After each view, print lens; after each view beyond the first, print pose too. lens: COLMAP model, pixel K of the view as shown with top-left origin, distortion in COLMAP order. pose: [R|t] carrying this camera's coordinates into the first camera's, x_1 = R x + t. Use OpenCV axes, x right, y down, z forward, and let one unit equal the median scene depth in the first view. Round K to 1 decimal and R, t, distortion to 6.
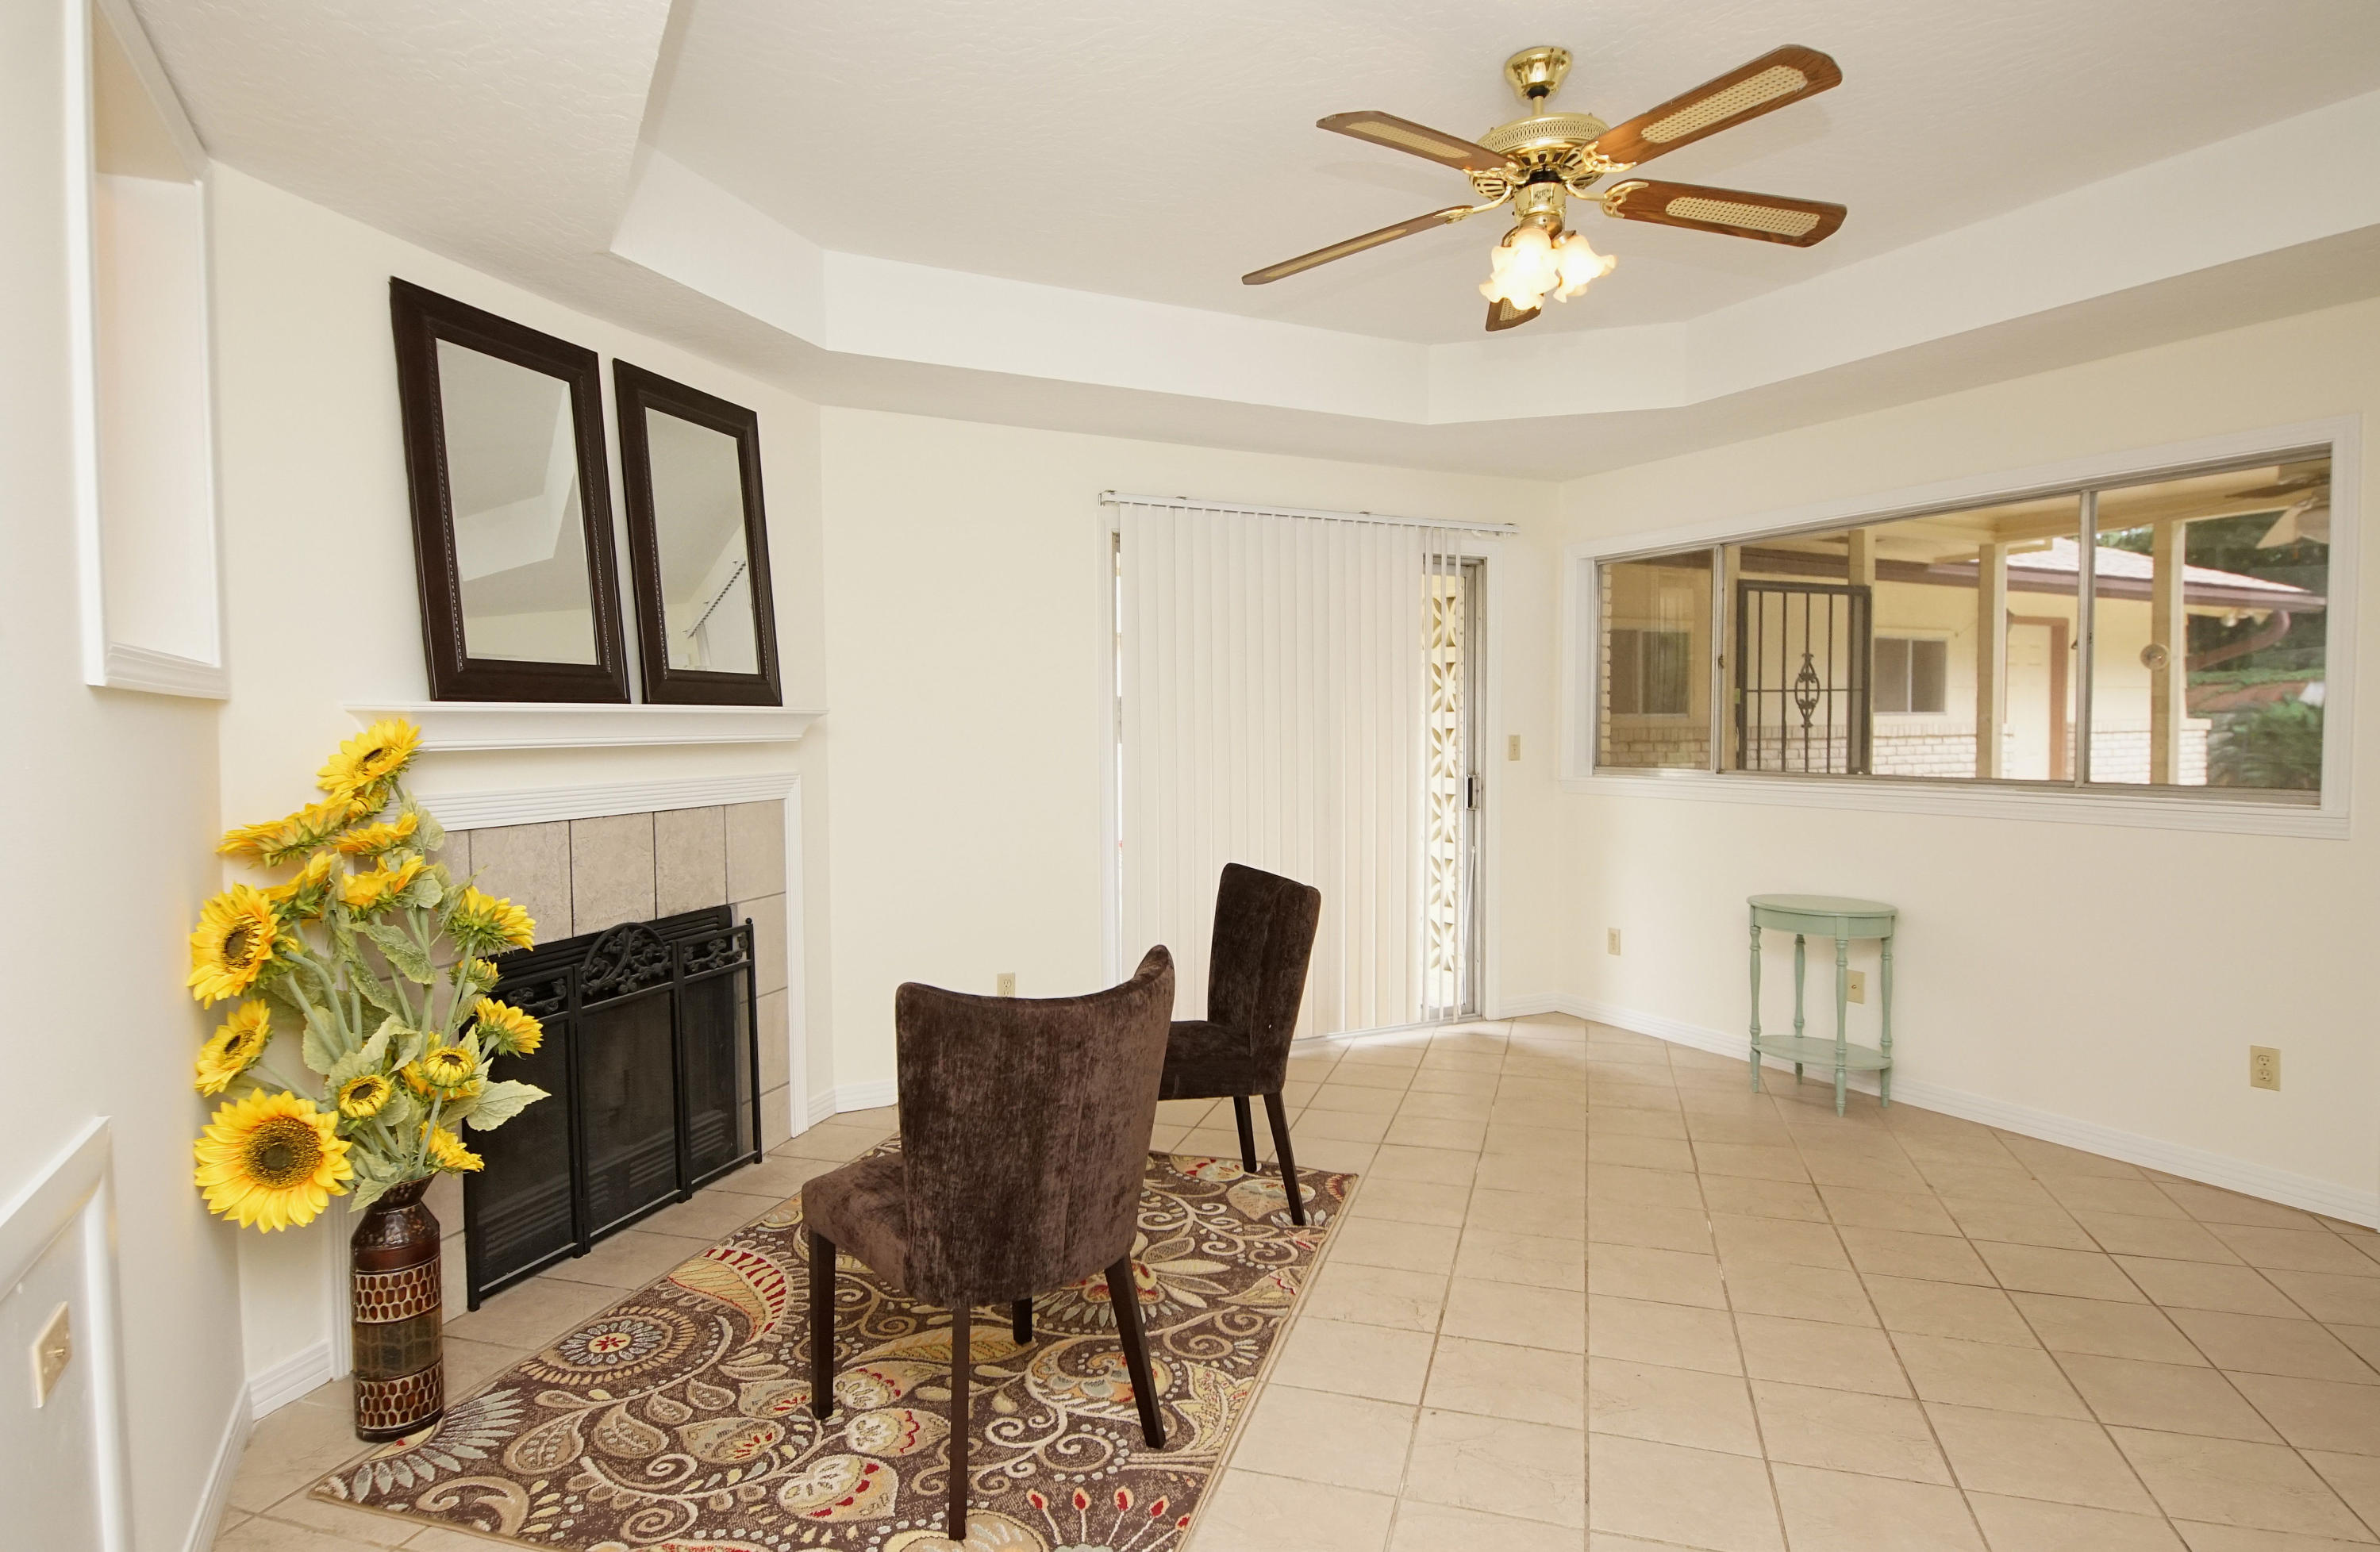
lens RADIAL K [[1282.2, 0, 1190.0], [0, 1282.2, 776.0], [0, 0, 1]] dist [0.001453, -0.000013]
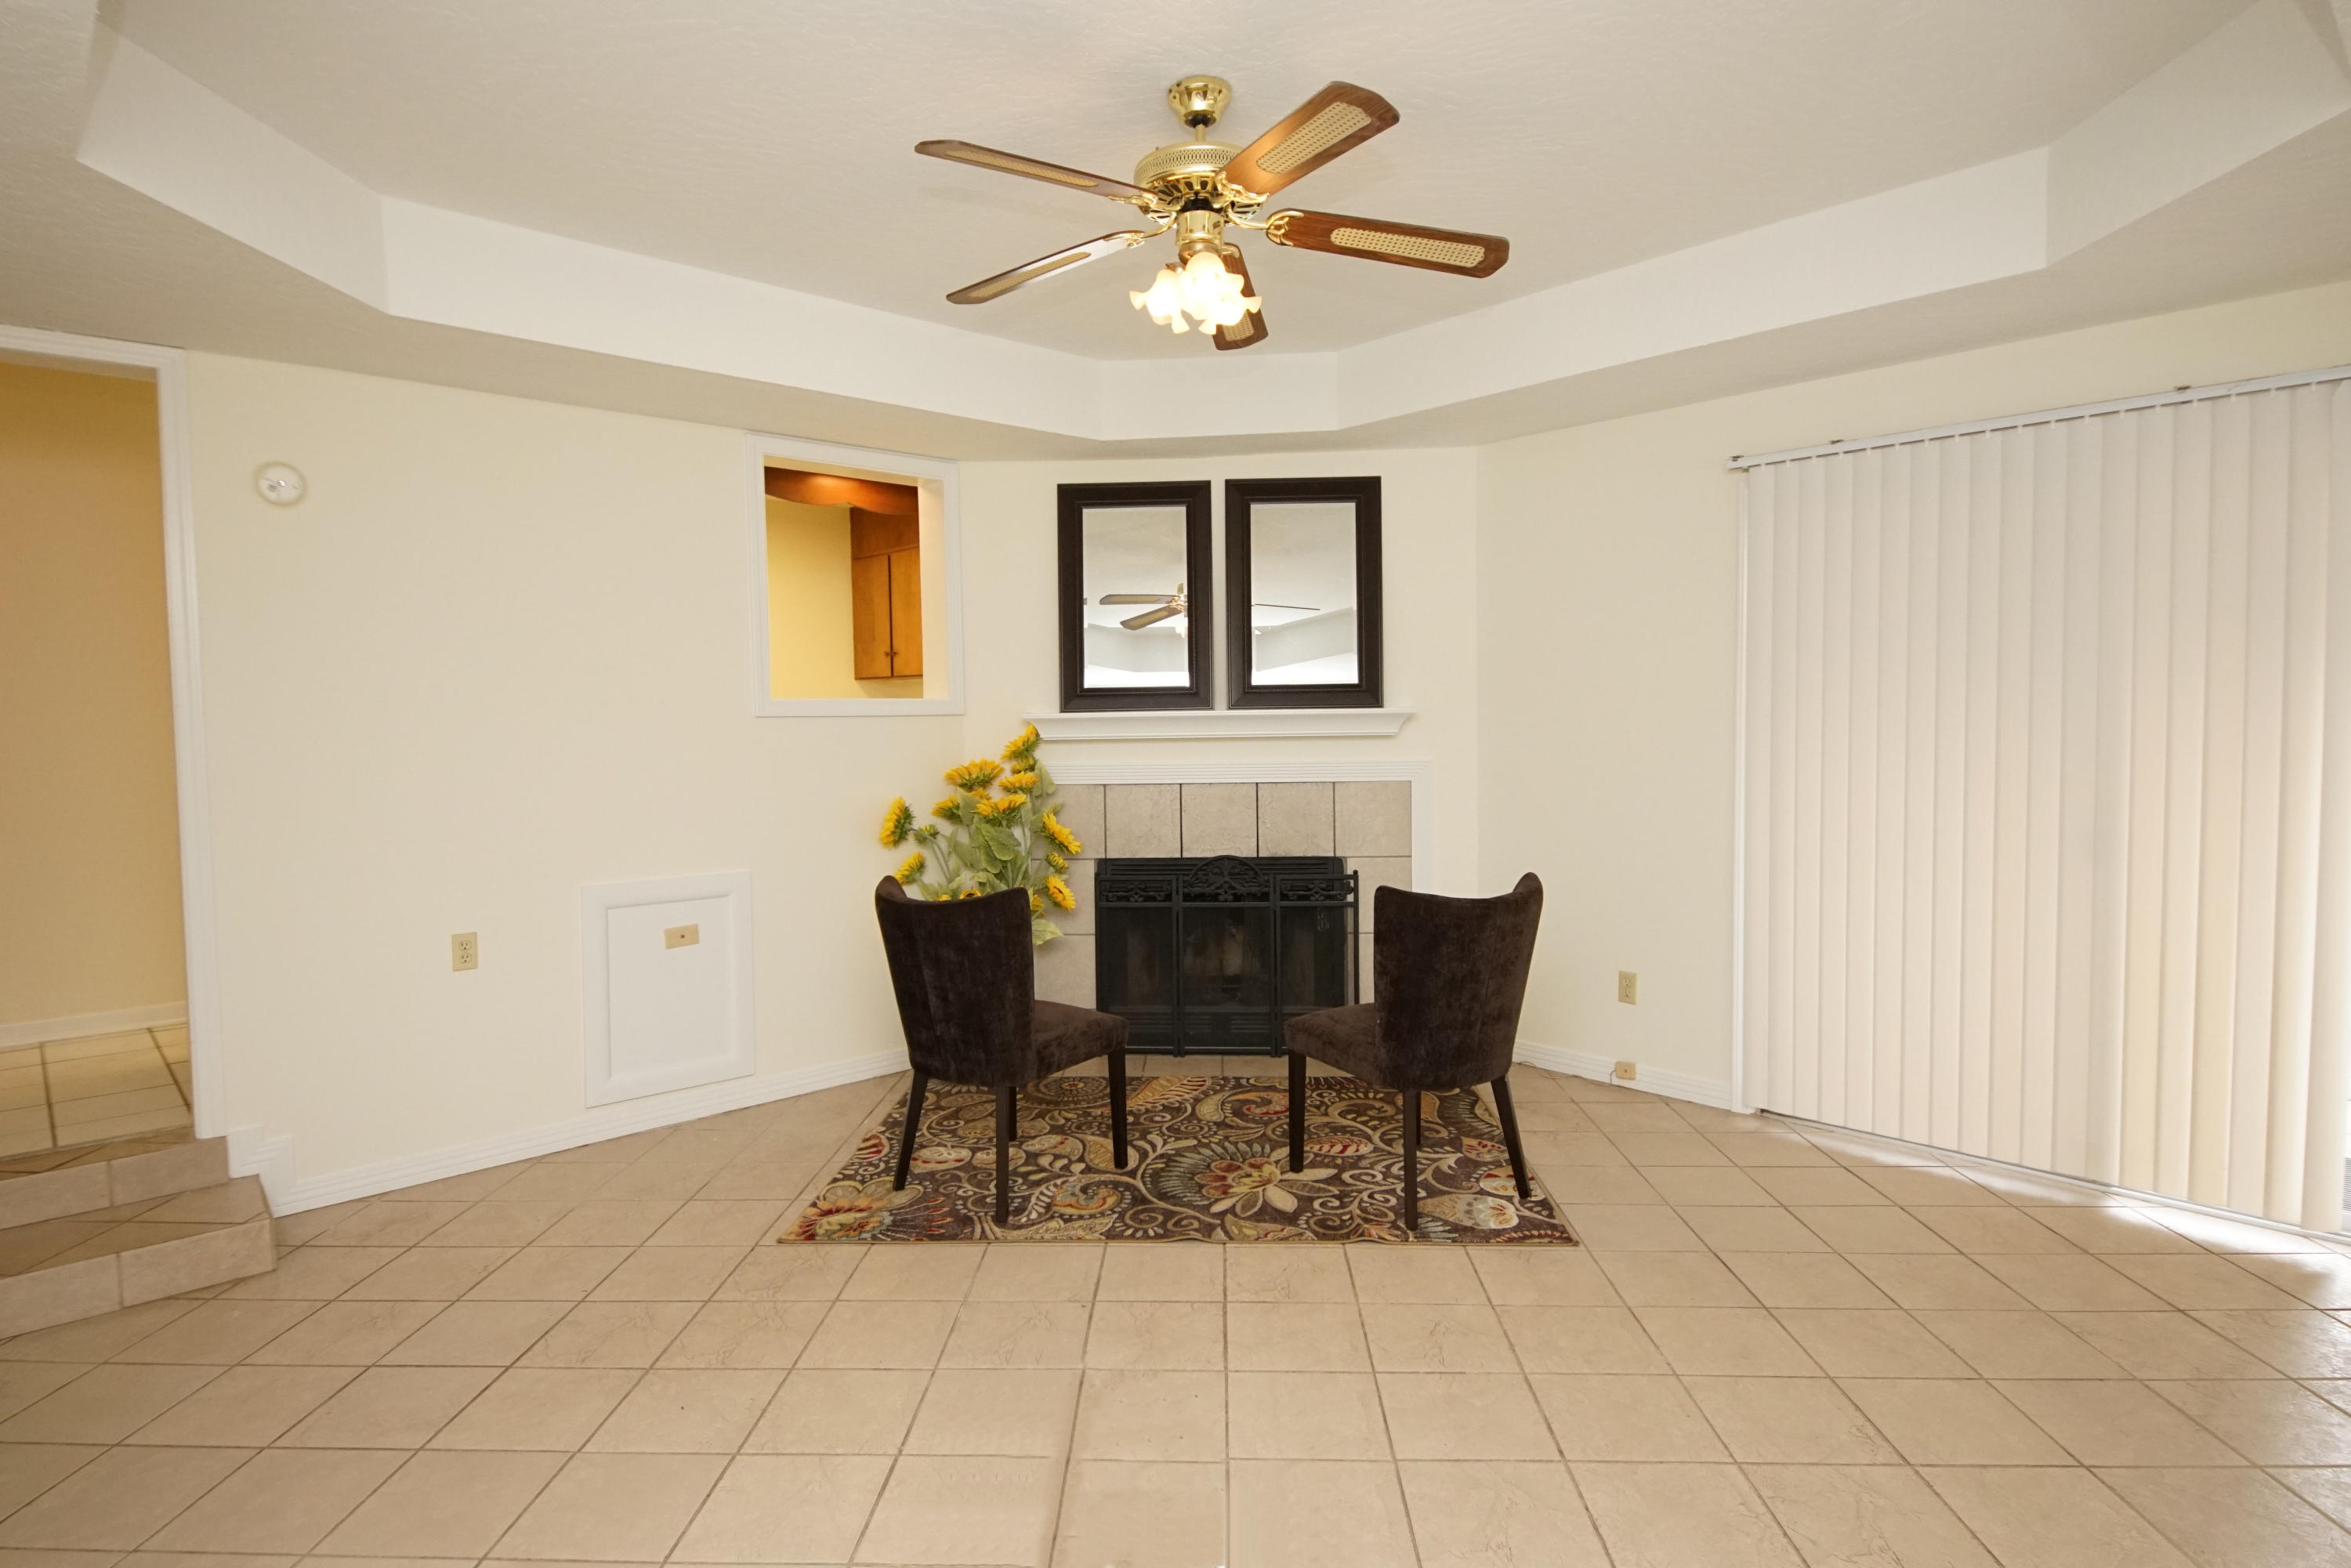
lens RADIAL K [[1251.1, 0, 1158.0], [0, 1251.1, 777.6], [0, 0, 1]] dist [0.030572, -0.027106]
pose [[0.254431, 0.052503, -0.965665, 1.008124], [-0.028120, 0.998505, 0.046879, -0.045117], [0.966682, 0.015227, 0.255527, 0.575829]]
